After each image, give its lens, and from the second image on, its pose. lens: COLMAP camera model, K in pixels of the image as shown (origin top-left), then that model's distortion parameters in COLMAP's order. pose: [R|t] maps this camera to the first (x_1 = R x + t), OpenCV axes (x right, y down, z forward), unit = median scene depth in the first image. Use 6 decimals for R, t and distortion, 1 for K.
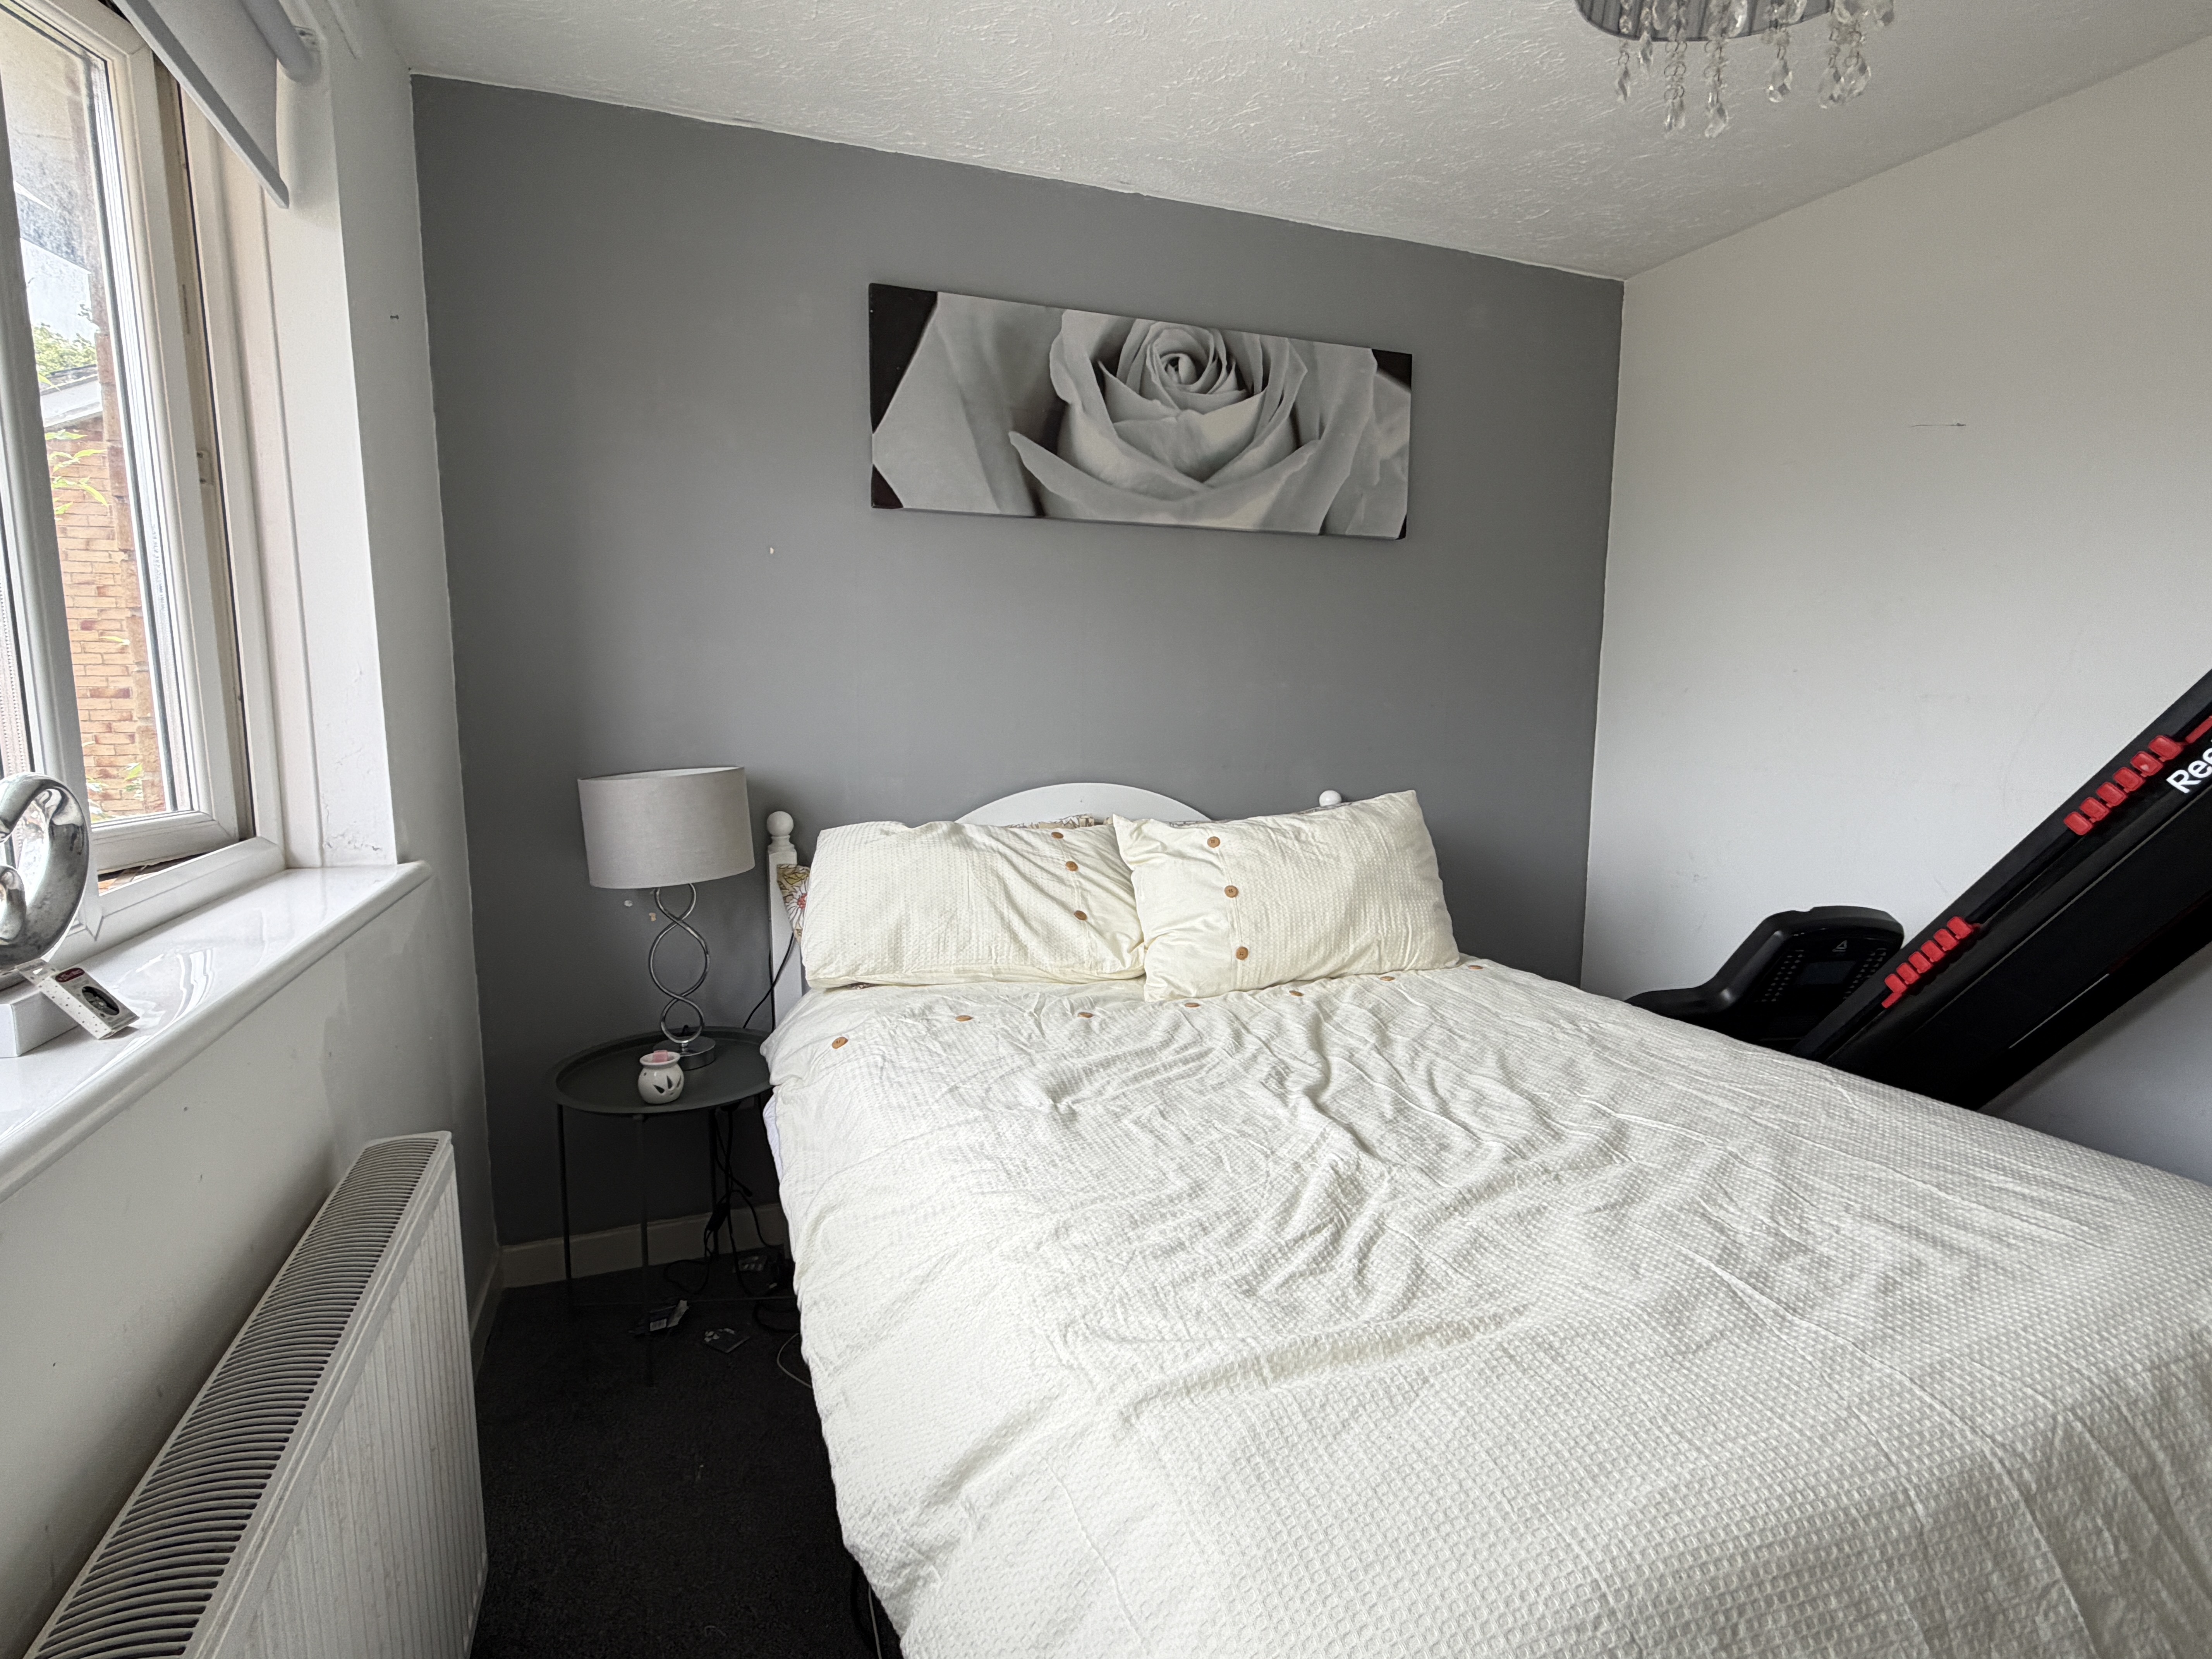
lens RADIAL K [[1113.6, 0, 1100.4], [0, 1113.6, 835.1], [0, 0, 1]] dist [0.002598, -0.001878]
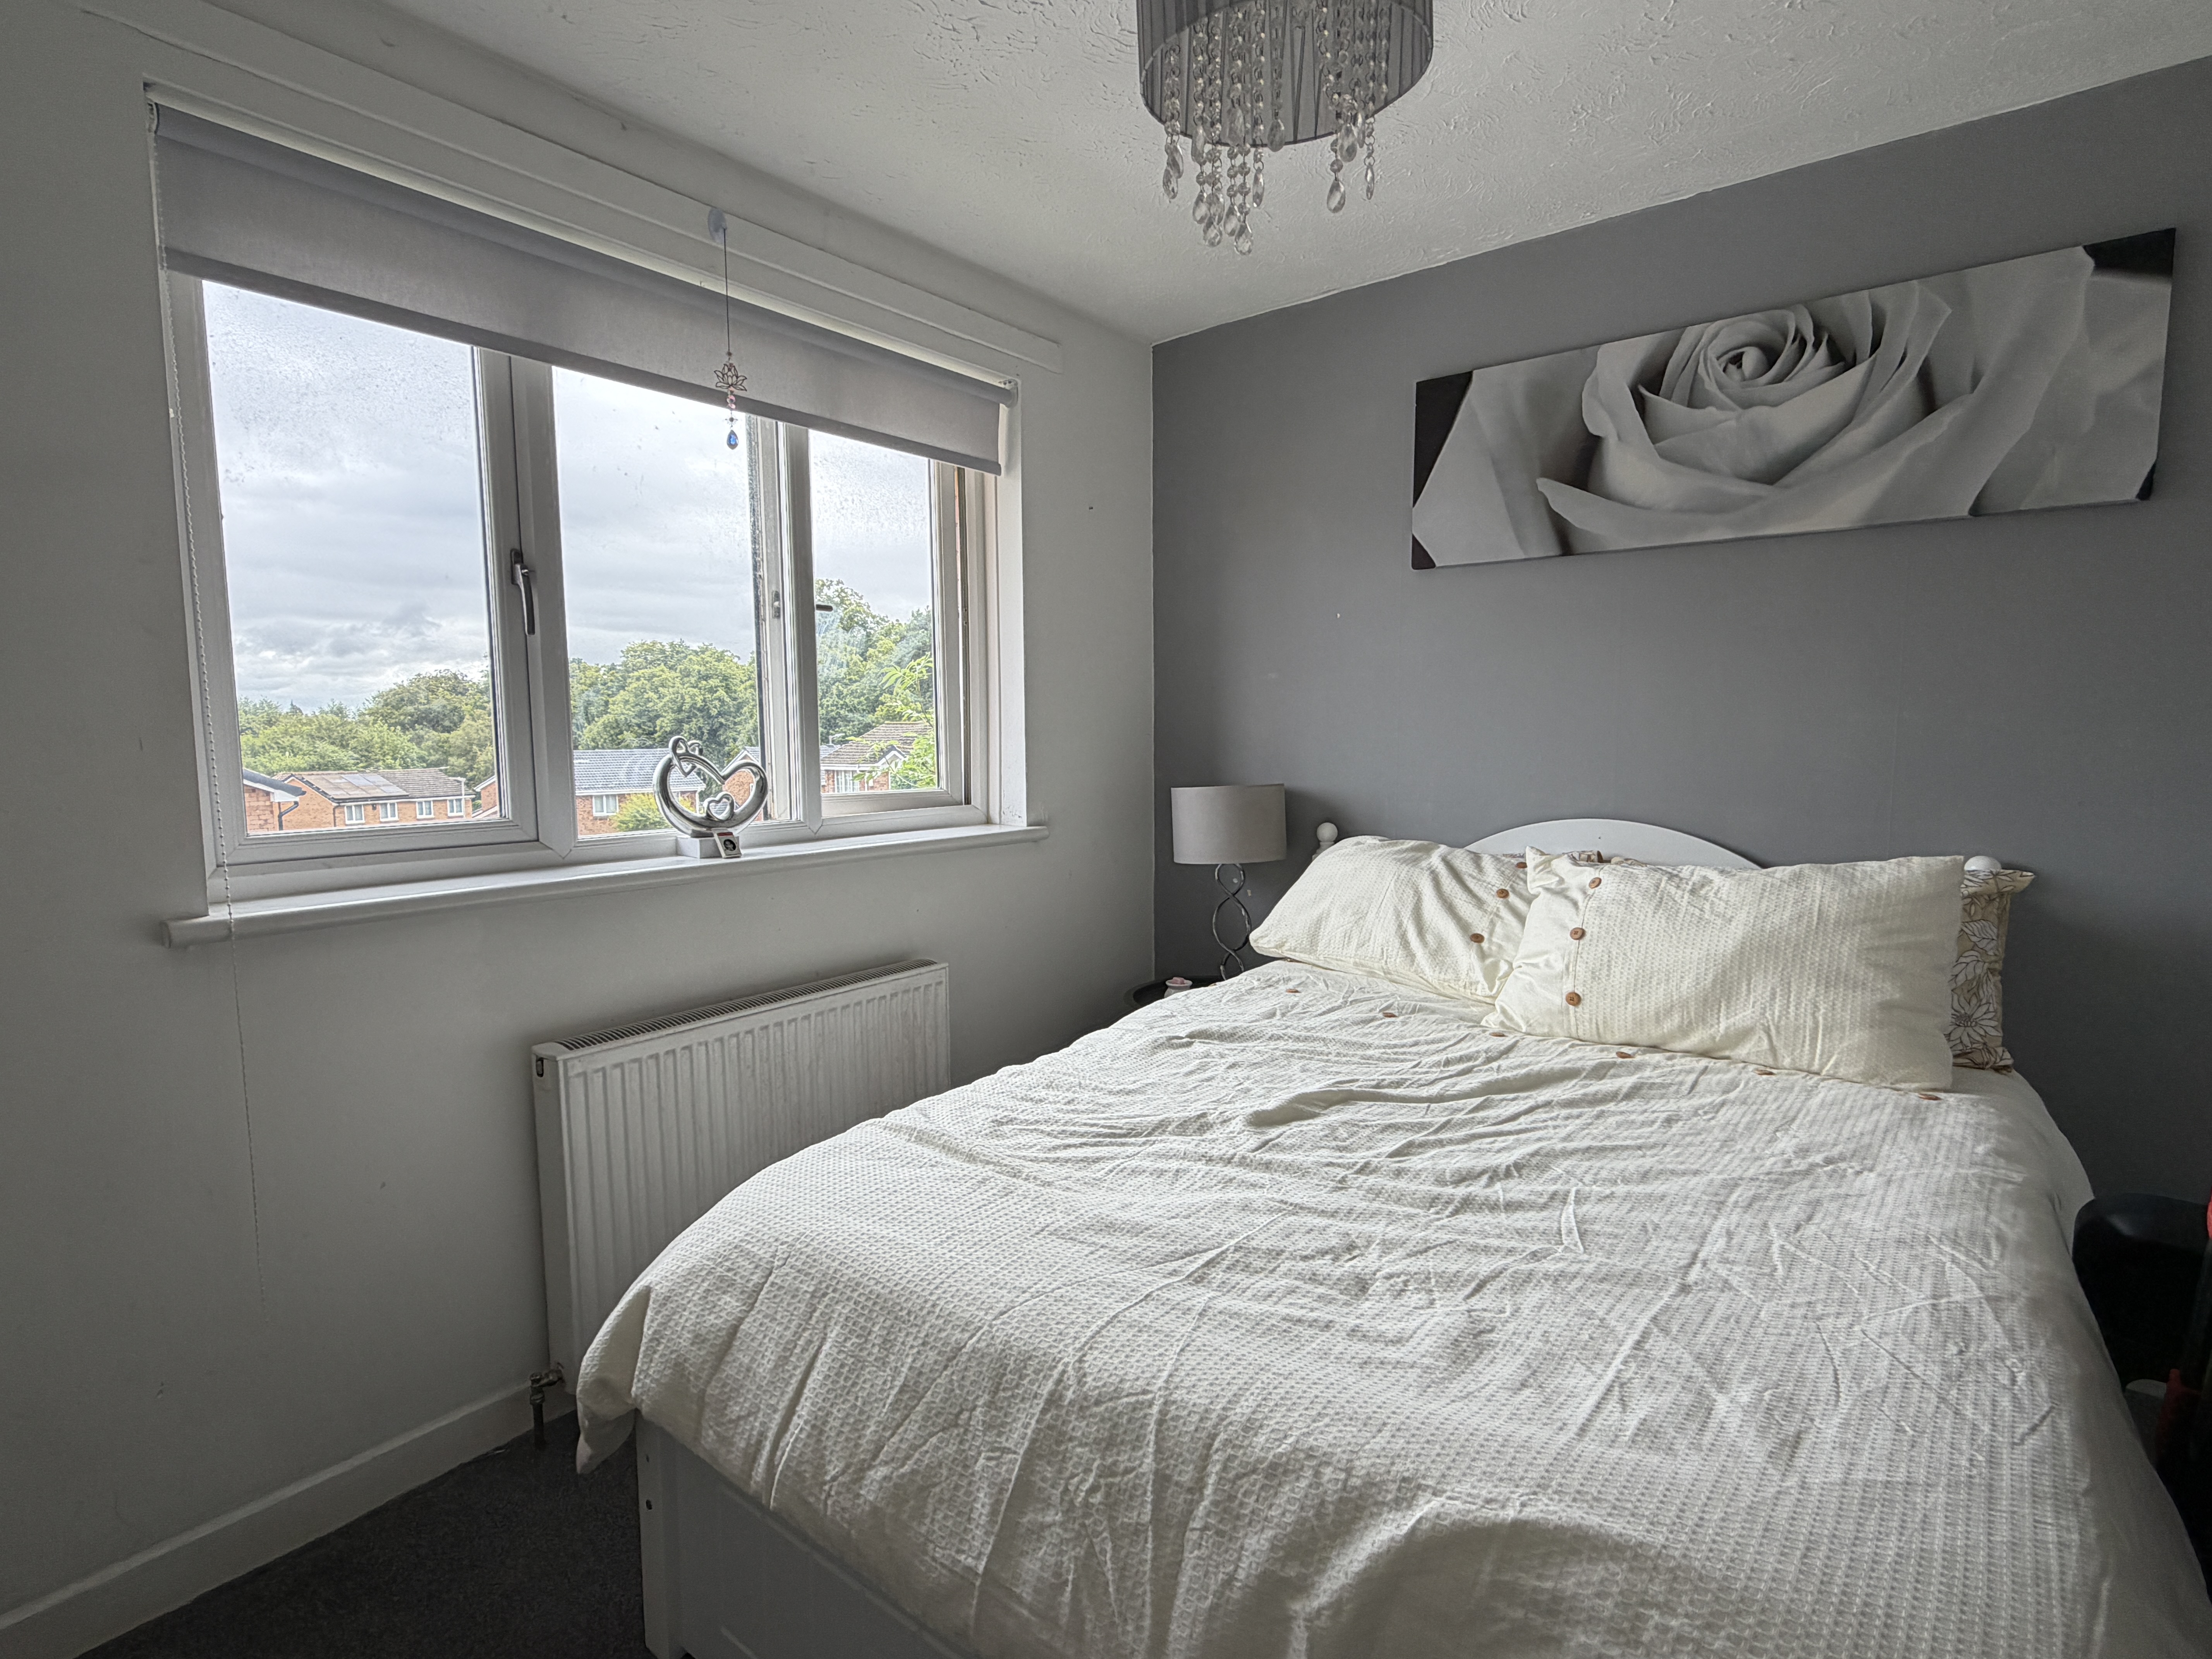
lens RADIAL K [[1113.6, 0, 1098.8], [0, 1113.6, 834.8], [0, 0, 1]] dist [0.002598, -0.001878]
pose [[0.506515, 0.077309, -0.858758, 0.634916], [-0.105564, 0.994040, 0.027224, -0.014228], [0.855745, 0.076864, 0.511657, 0.135332]]
